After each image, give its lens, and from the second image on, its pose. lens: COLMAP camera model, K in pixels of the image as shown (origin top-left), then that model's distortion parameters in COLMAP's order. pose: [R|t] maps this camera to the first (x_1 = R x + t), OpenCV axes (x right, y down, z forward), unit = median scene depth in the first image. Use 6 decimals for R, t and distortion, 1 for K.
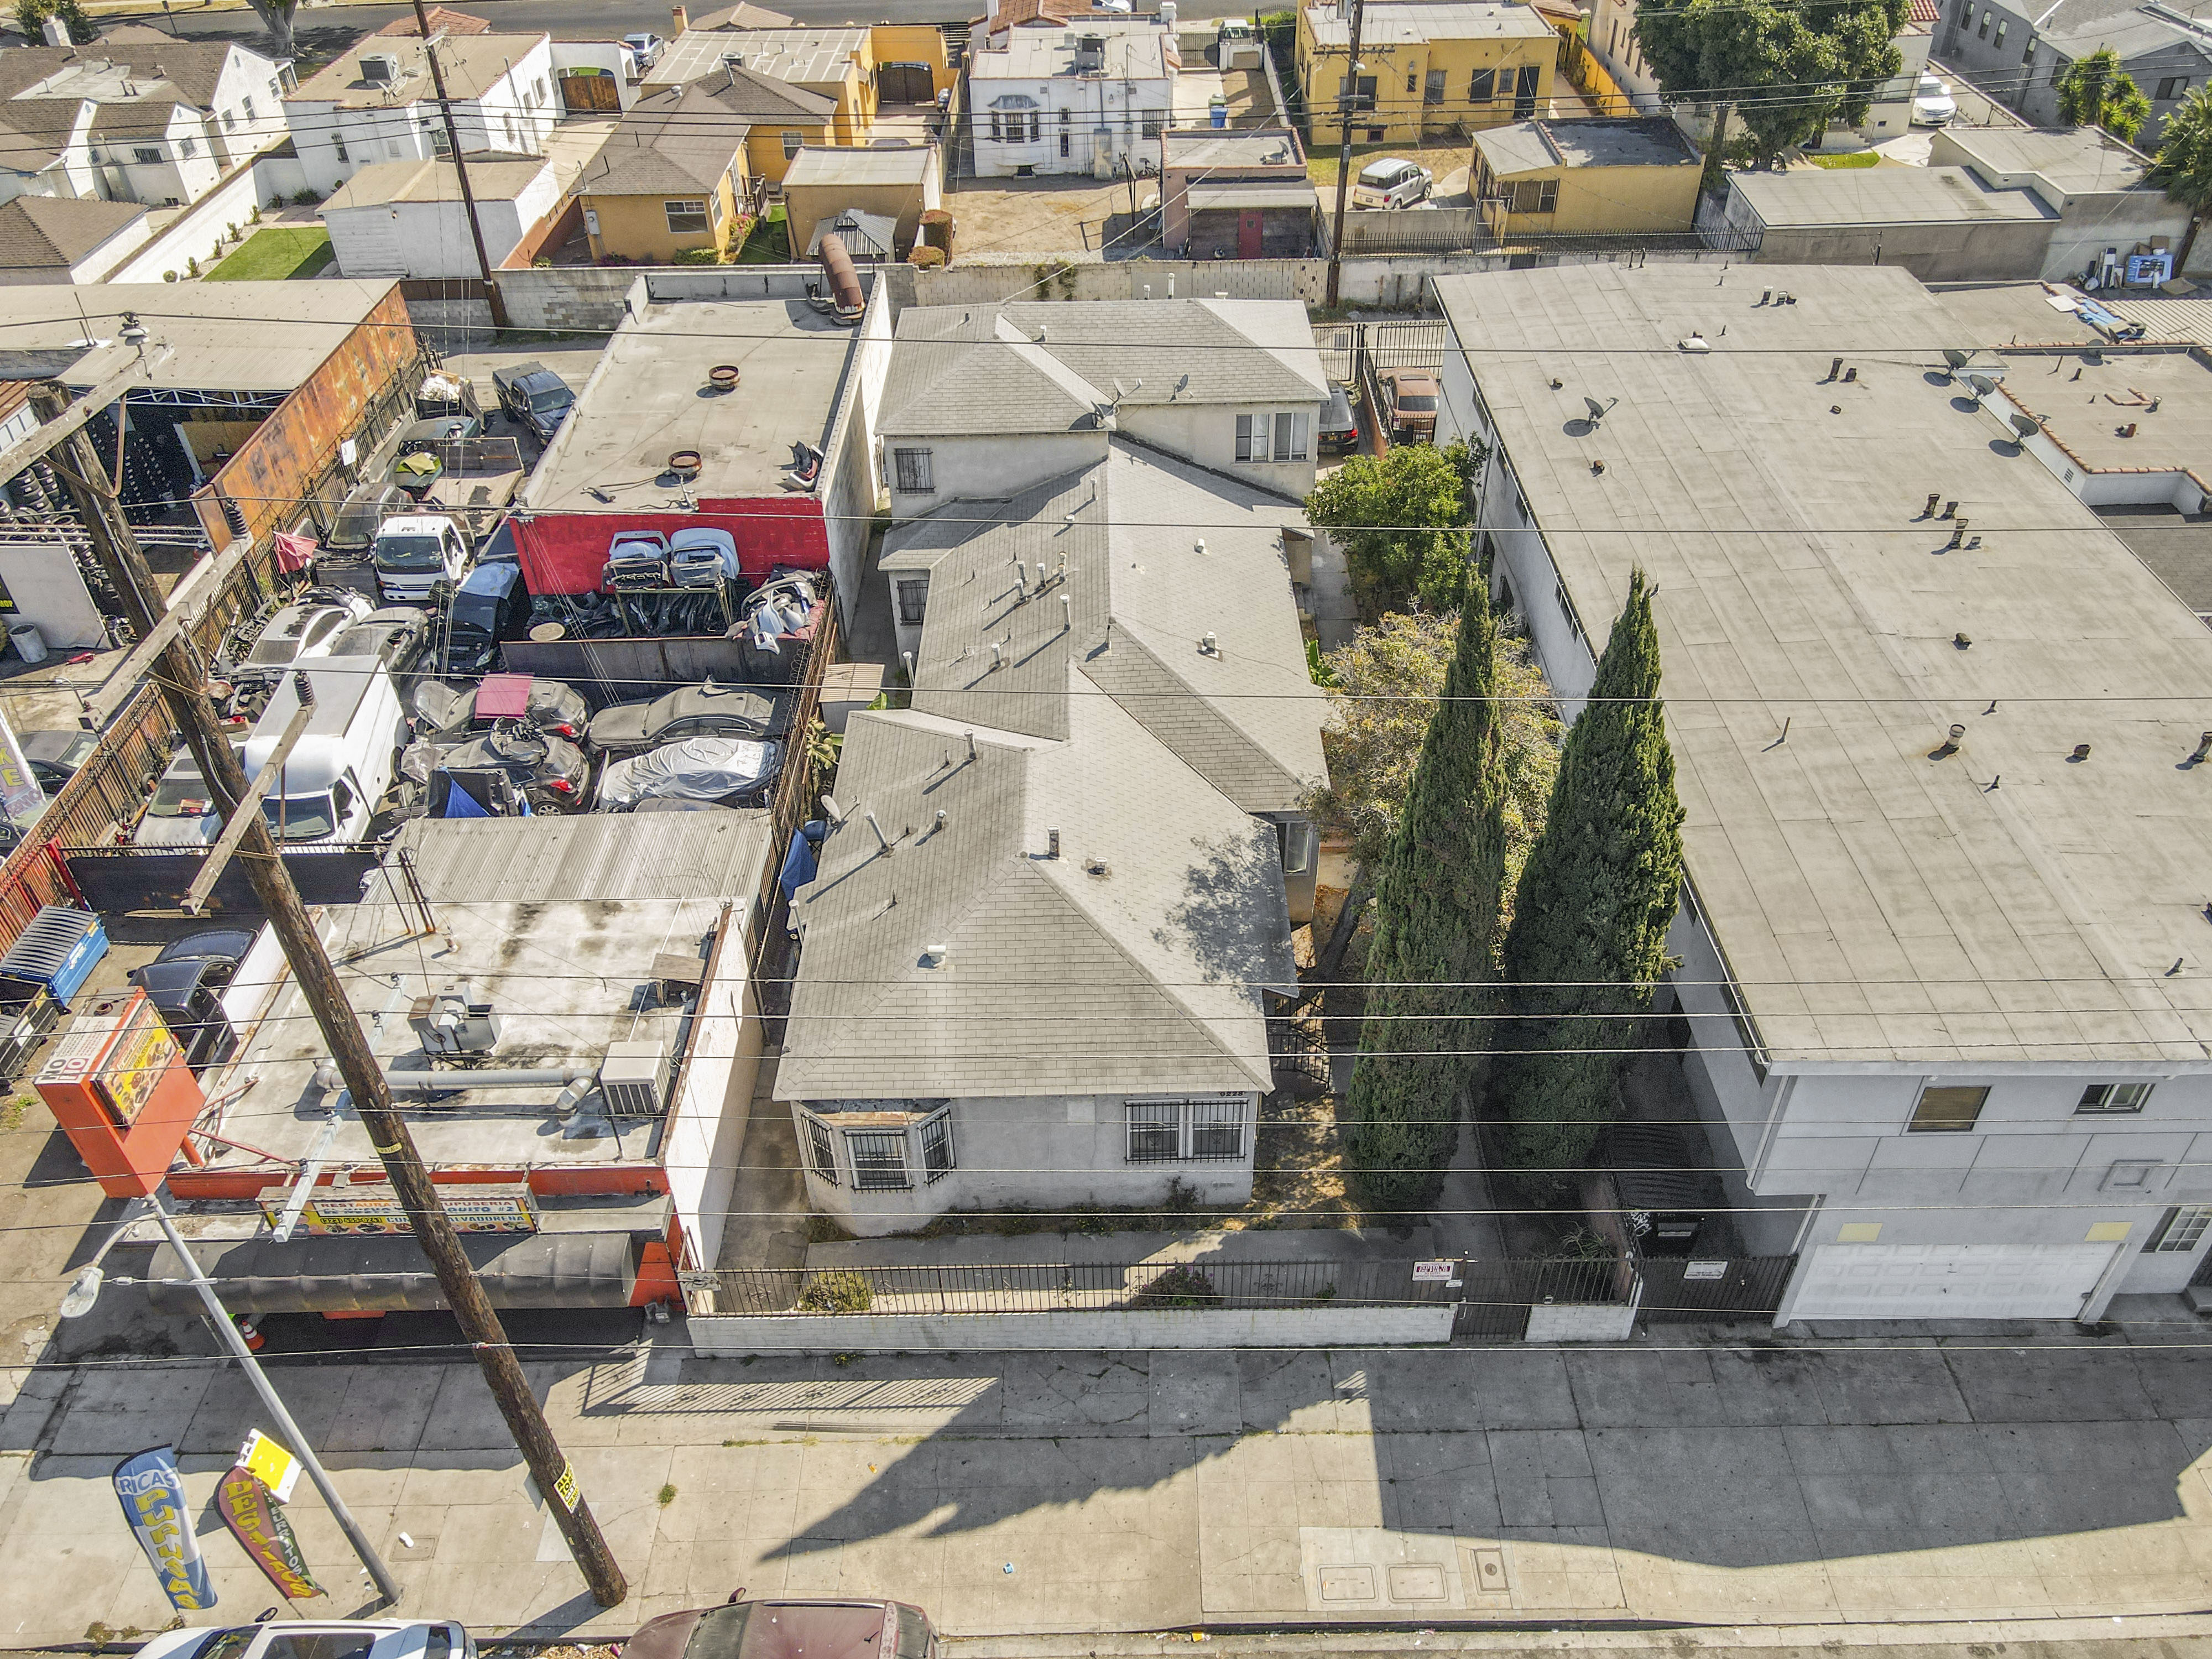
lens RADIAL K [[1593.5, 0, 1120.8], [0, 1593.5, 833.5], [0, 0, 1]] dist [0.027321, -0.028425]
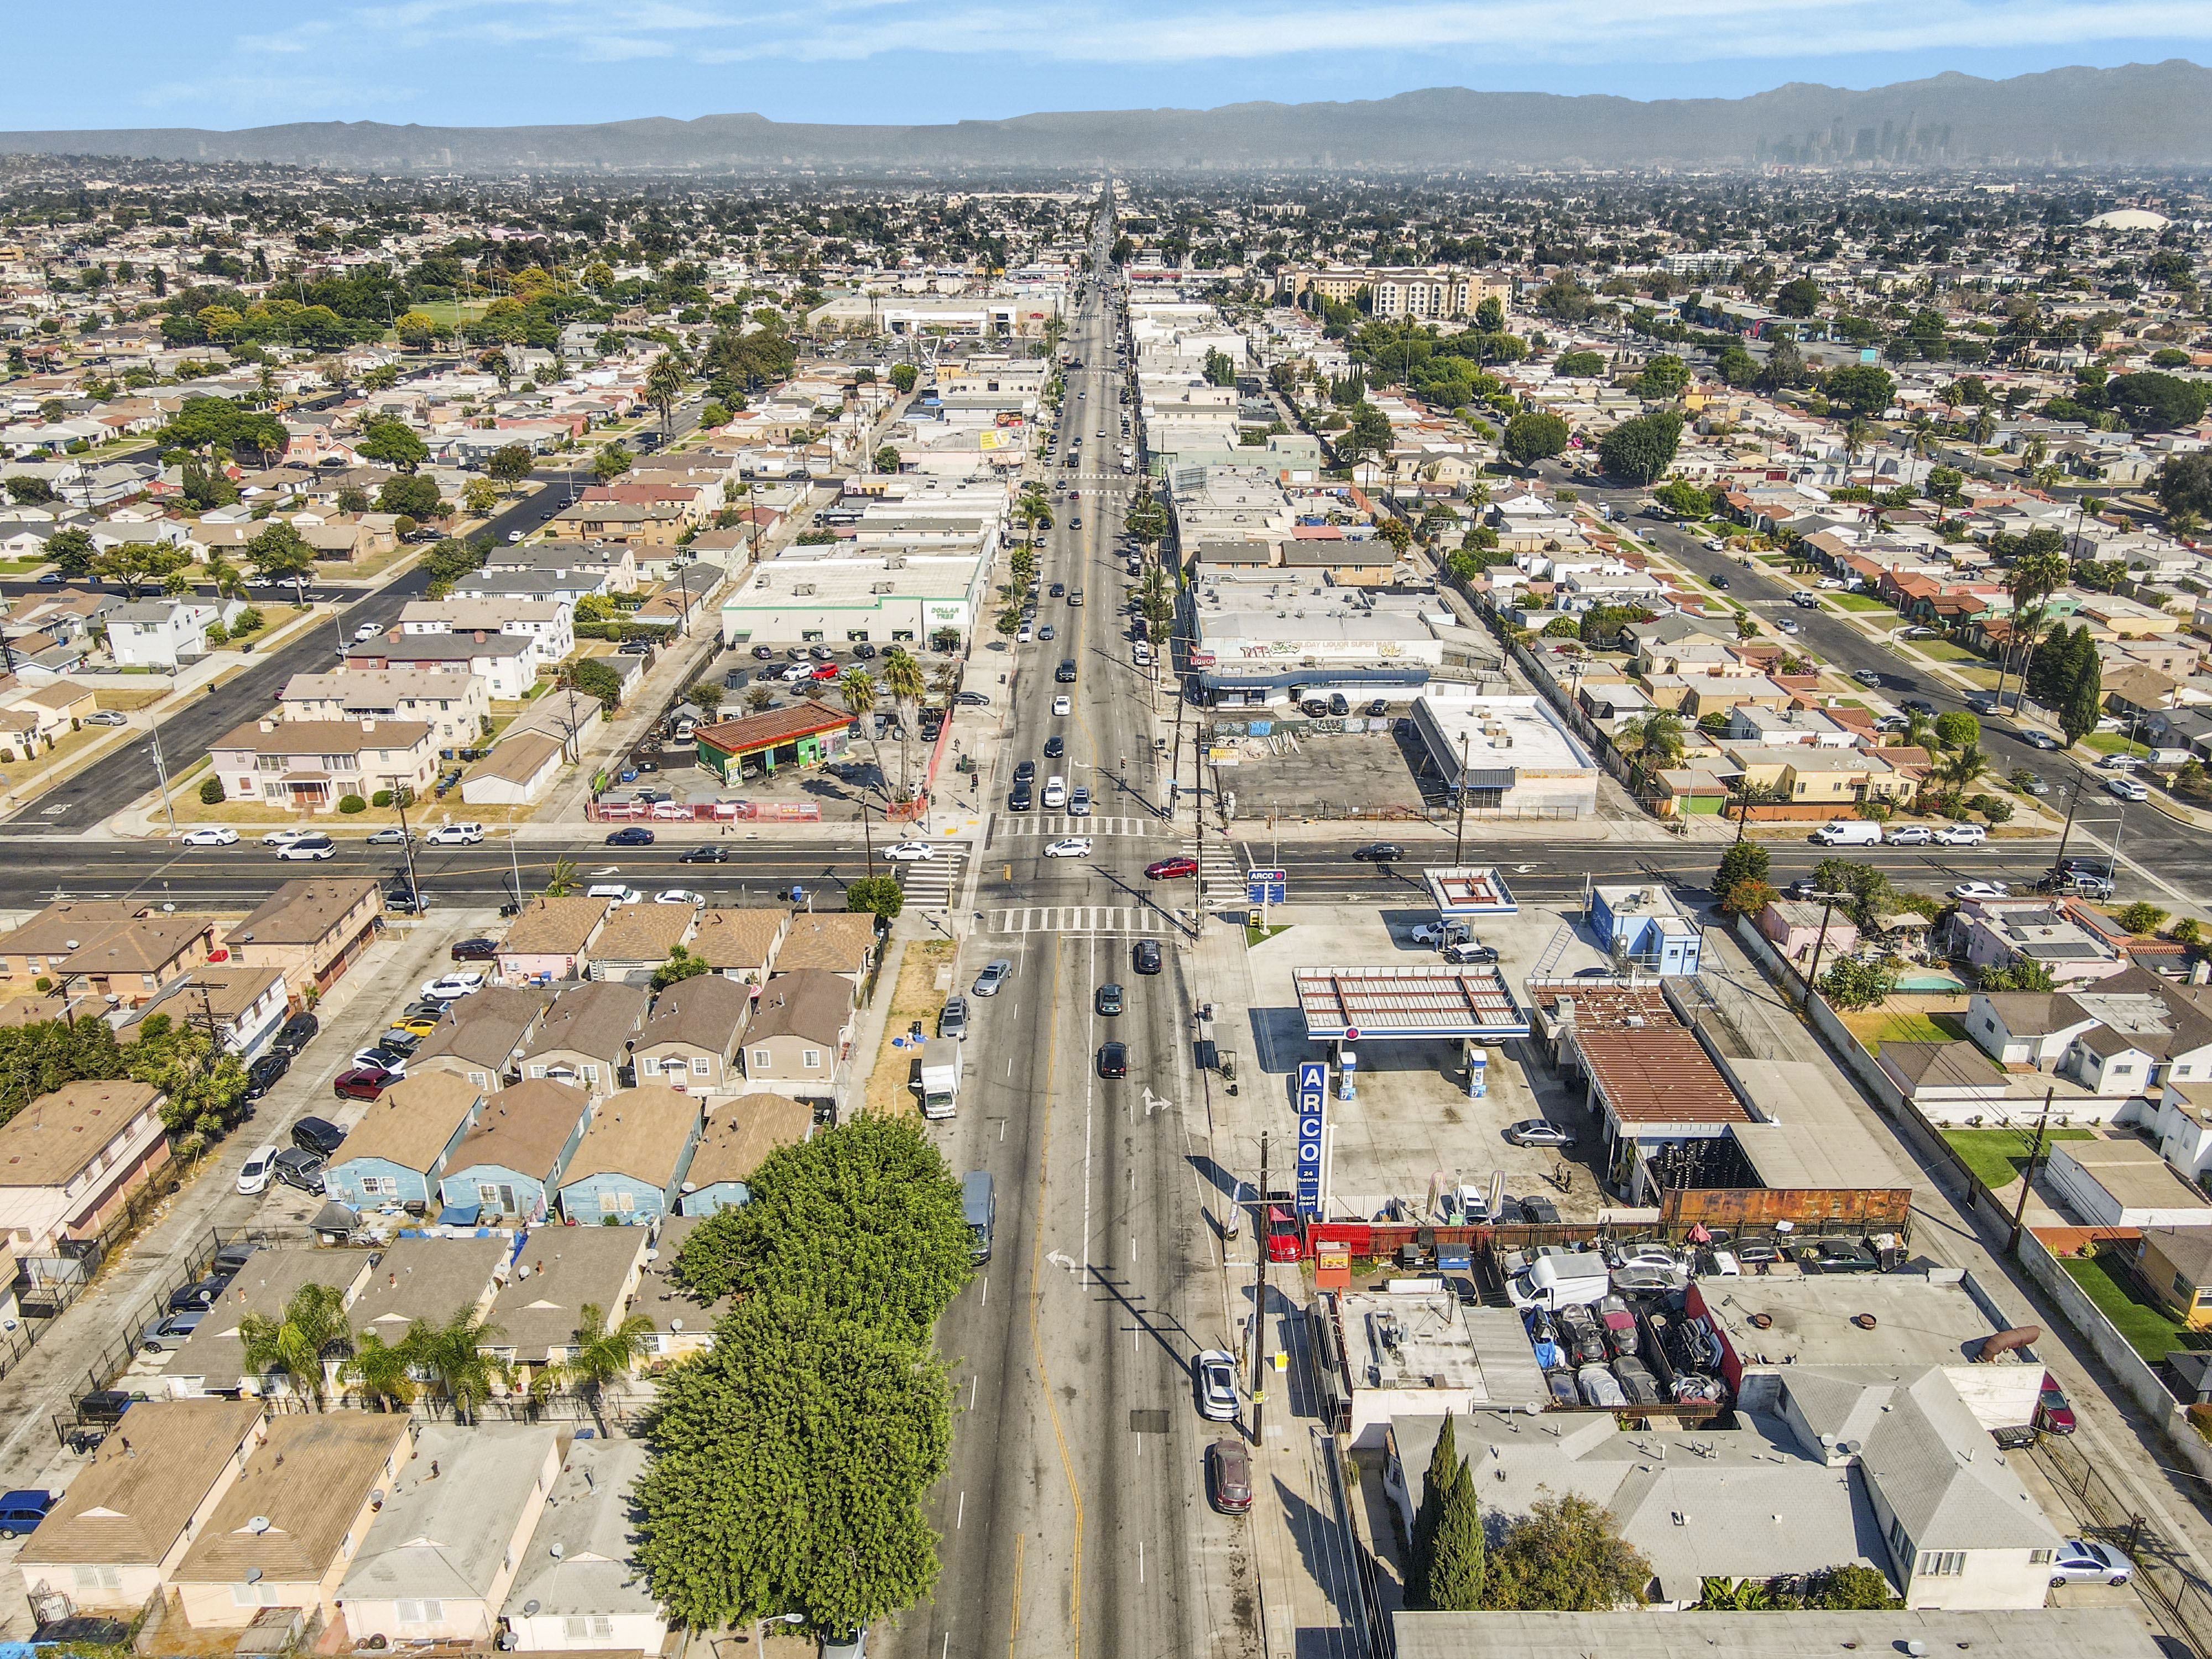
lens RADIAL K [[1593.5, 0, 1120.8], [0, 1593.5, 833.5], [0, 0, 1]] dist [0.027321, -0.028425]
pose [[-0.002239, 0.397075, -0.917783, 1.885850], [-0.640005, 0.704630, 0.306417, -1.072207], [0.768368, 0.588072, 0.252552, -0.717498]]
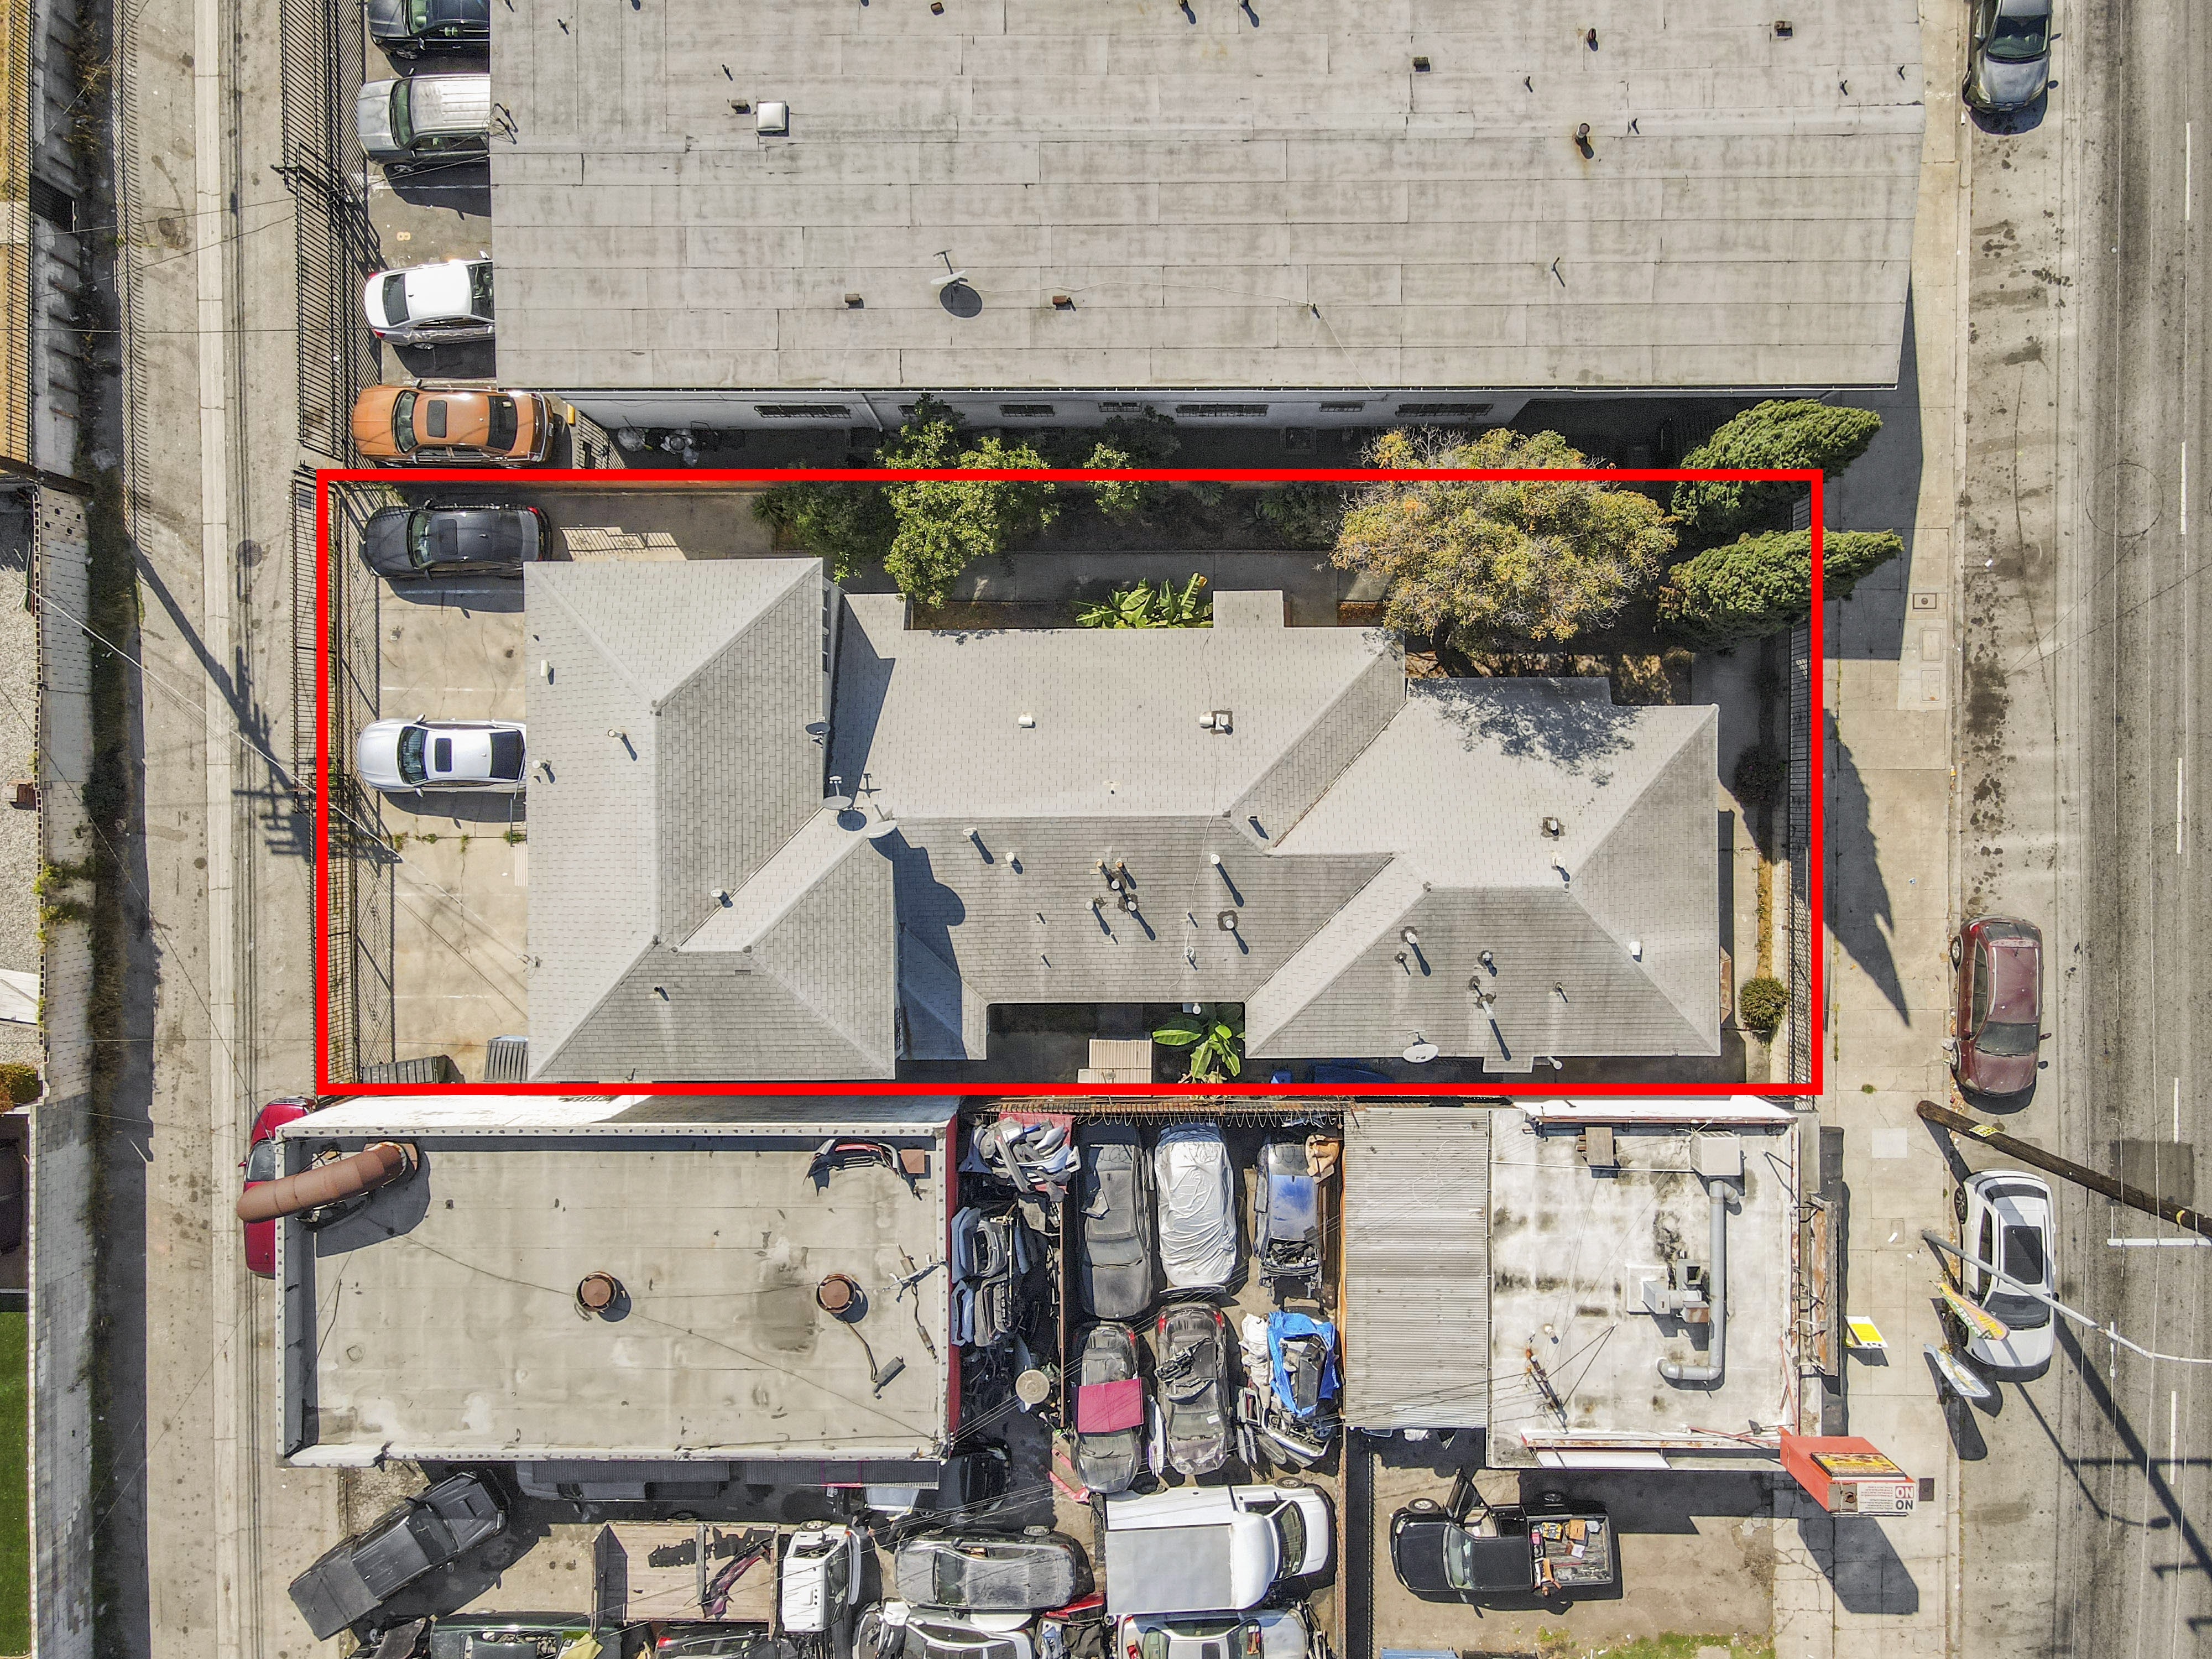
lens RADIAL K [[1593.5, 0, 1120.8], [0, 1593.5, 833.5], [0, 0, 1]] dist [0.027321, -0.028425]
pose [[0.009816, -0.999952, 0.000463, -0.022584], [0.649873, 0.006731, 0.760013, -1.130396], [-0.759979, -0.007159, 0.649908, 0.427098]]
